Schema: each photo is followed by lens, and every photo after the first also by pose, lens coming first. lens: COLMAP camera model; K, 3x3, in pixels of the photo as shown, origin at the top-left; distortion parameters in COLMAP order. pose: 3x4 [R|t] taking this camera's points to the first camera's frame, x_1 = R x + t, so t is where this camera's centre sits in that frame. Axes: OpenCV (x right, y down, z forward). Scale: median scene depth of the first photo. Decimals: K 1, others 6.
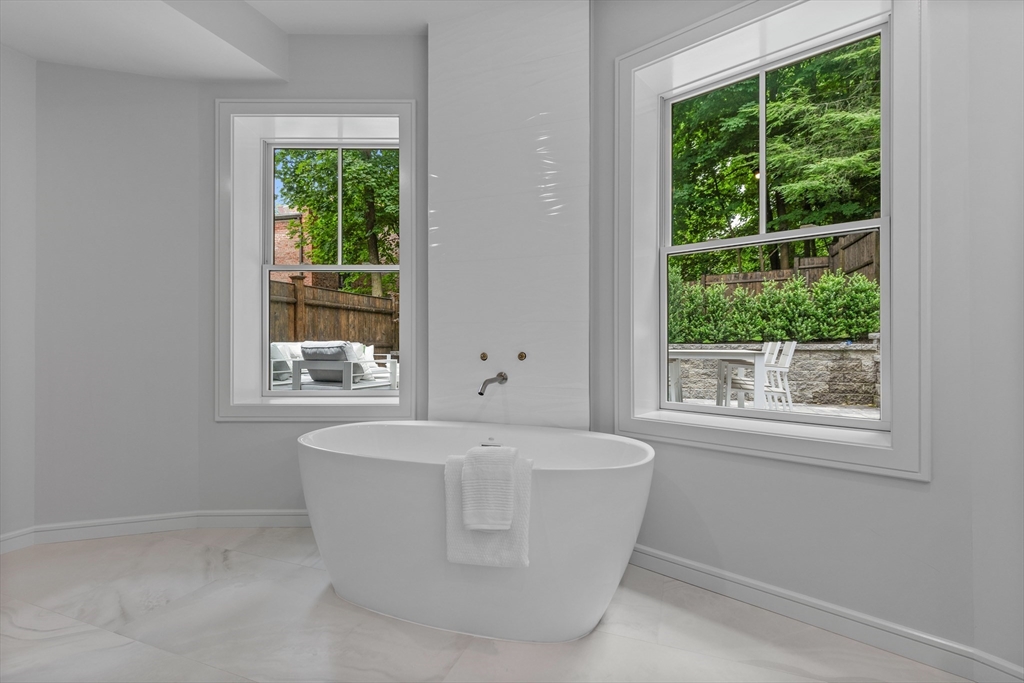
lens RADIAL K [[469.3, 0, 507.3], [0, 469.3, 341.5], [0, 0, 1]] dist [0.009743, -0.002348]
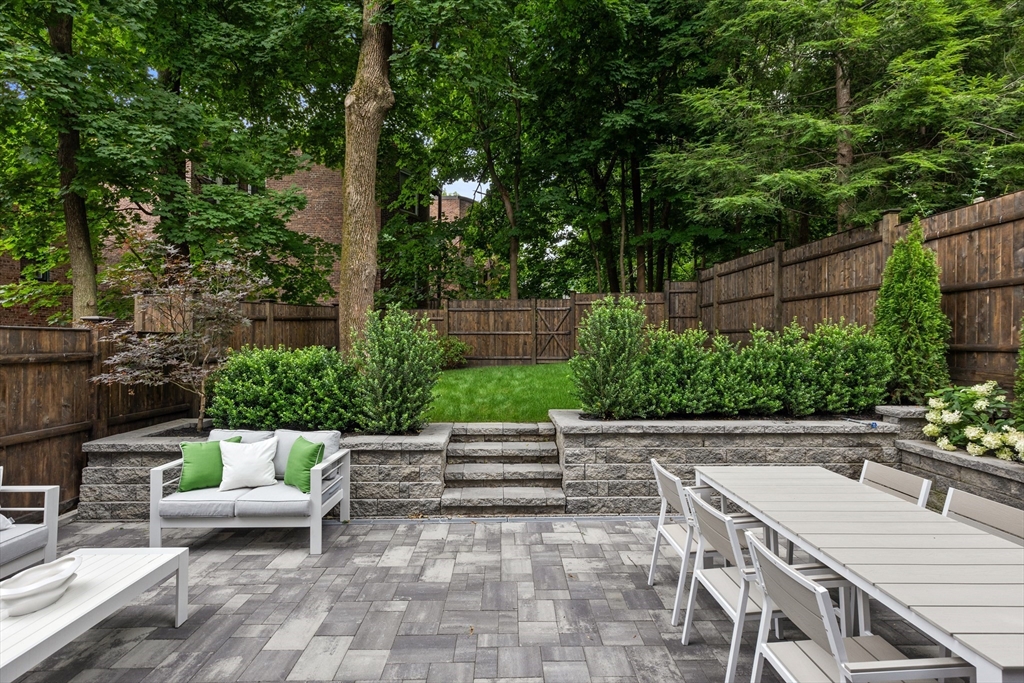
lens RADIAL K [[469.3, 0, 516.1], [0, 469.3, 336.6], [0, 0, 1]] dist [0.009743, -0.002348]
pose [[0.914147, 0.007715, 0.405309, -0.056582], [-0.006046, 0.999967, -0.005398, -0.107865], [-0.405337, 0.002484, 0.914164, 0.491444]]
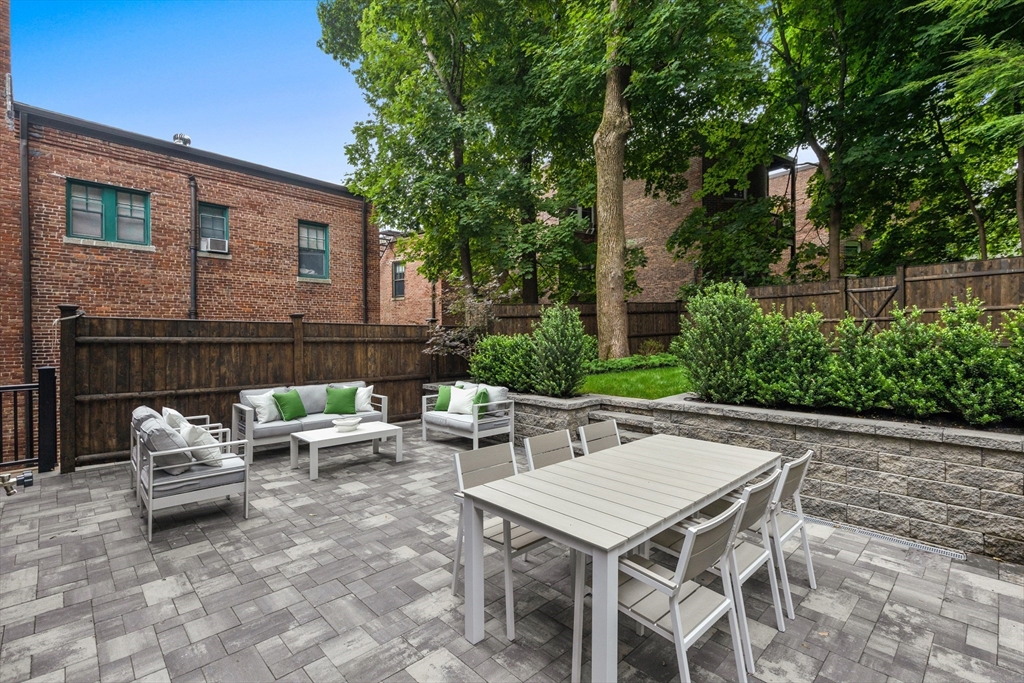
lens RADIAL K [[469.3, 0, 509.0], [0, 469.3, 337.3], [0, 0, 1]] dist [0.009743, -0.002348]
pose [[0.914087, -0.000882, -0.405516, 0.345214], [0.006144, 0.999913, 0.011673, -0.100170], [0.405471, -0.013161, 0.914013, 0.292930]]
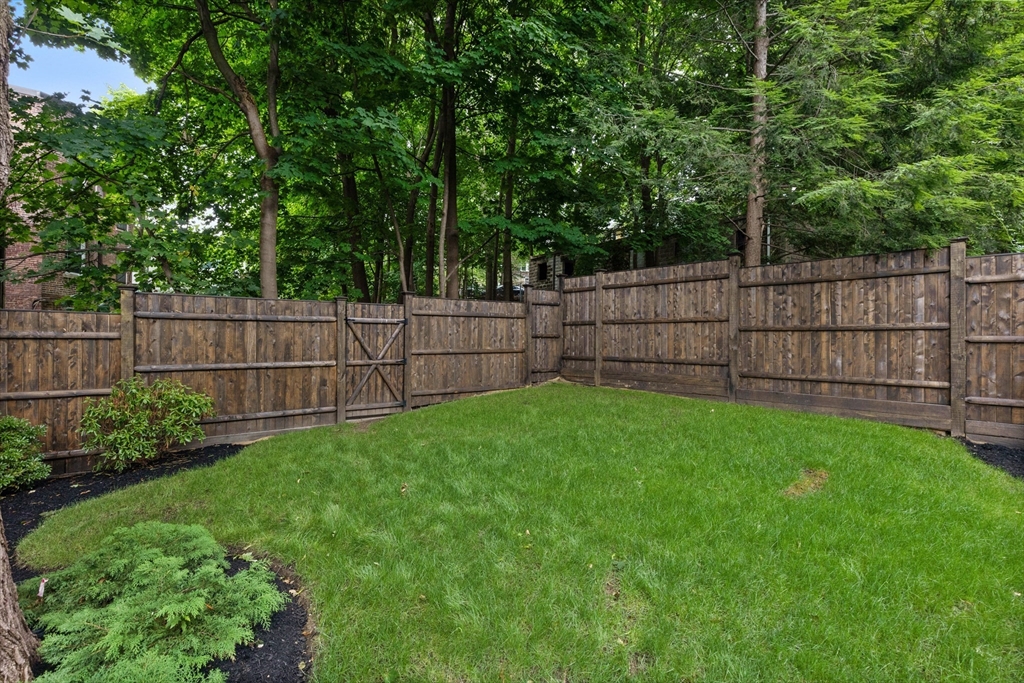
lens RADIAL K [[469.3, 0, 516.0], [0, 469.3, 332.5], [0, 0, 1]] dist [0.009743, -0.002348]
pose [[0.404090, 0.014477, 0.914604, -0.027583], [-0.010421, 0.999883, -0.011223, -0.185292], [-0.914660, -0.004996, 0.404194, 1.323291]]
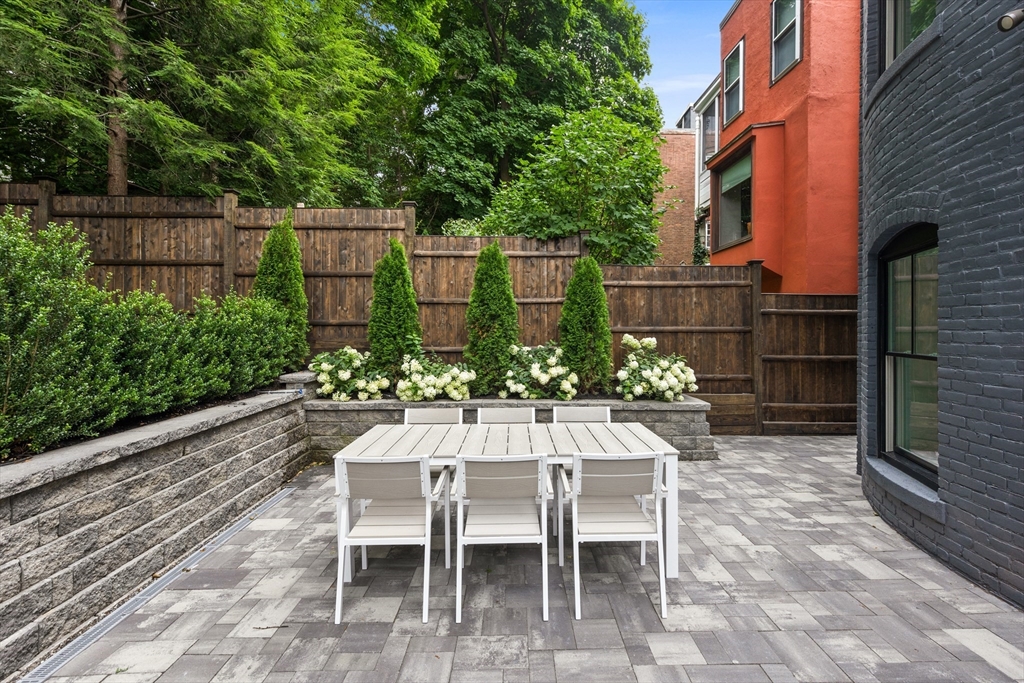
lens RADIAL K [[469.3, 0, 521.0], [0, 469.3, 329.3], [0, 0, 1]] dist [0.009743, -0.002348]
pose [[-0.400515, -0.002289, 0.916287, -0.118078], [-0.004735, 0.999989, 0.000429, -0.088320], [-0.916278, -0.004167, -0.400521, 0.852704]]
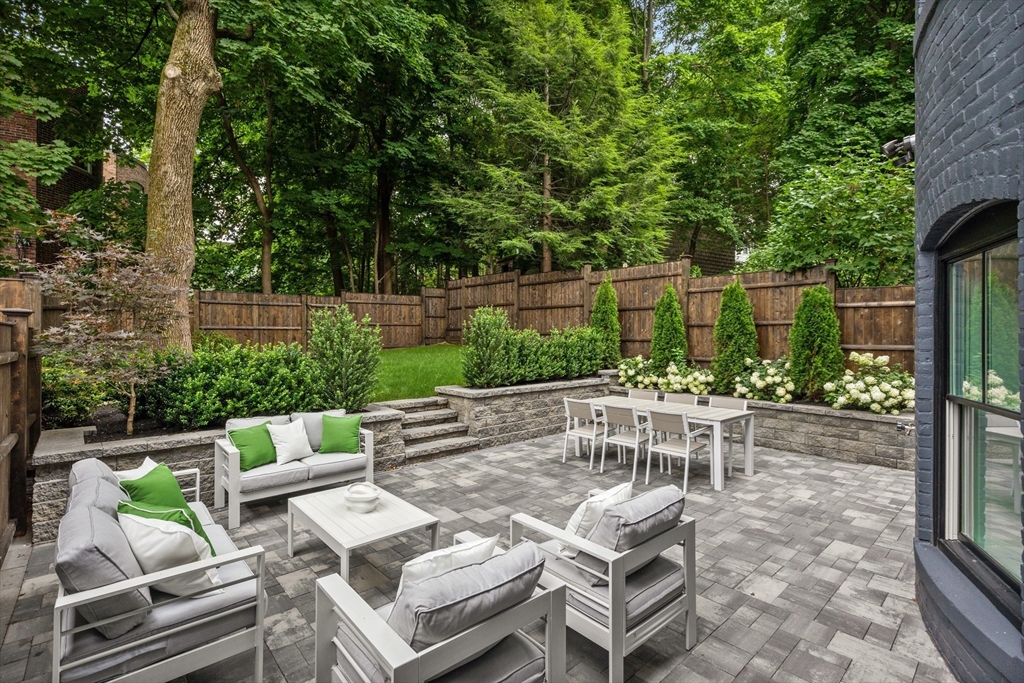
lens RADIAL K [[469.3, 0, 518.8], [0, 469.3, 336.4], [0, 0, 1]] dist [0.009743, -0.002348]
pose [[0.421958, 0.001212, 0.906615, -0.558227], [-0.006504, 0.999977, 0.001691, -0.108387], [-0.906592, -0.006610, 0.421956, 0.559156]]
